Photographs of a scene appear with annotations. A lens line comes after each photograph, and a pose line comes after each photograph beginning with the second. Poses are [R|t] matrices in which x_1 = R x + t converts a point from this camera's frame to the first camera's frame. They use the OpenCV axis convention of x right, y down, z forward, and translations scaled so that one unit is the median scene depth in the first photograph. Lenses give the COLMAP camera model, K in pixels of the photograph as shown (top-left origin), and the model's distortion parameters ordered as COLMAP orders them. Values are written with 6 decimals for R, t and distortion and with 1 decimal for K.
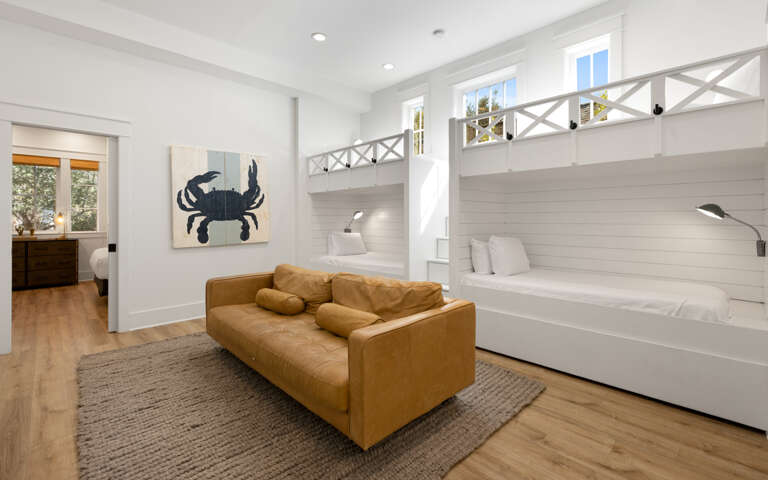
lens RADIAL K [[351.3, 0, 377.0], [0, 351.3, 213.9], [0, 0, 1]] dist [-0.003094, -0.000413]
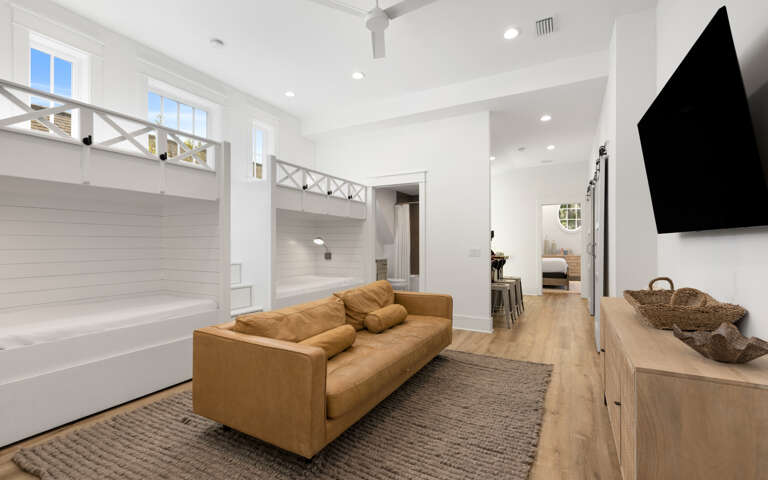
lens RADIAL K [[351.3, 0, 382.3], [0, 351.3, 243.4], [0, 0, 1]] dist [-0.003094, -0.000413]
pose [[-0.295041, 0.009724, 0.955435, -0.998526], [-0.017578, 0.999724, -0.015603, 0.025361], [-0.955323, -0.021398, -0.294789, 1.015431]]
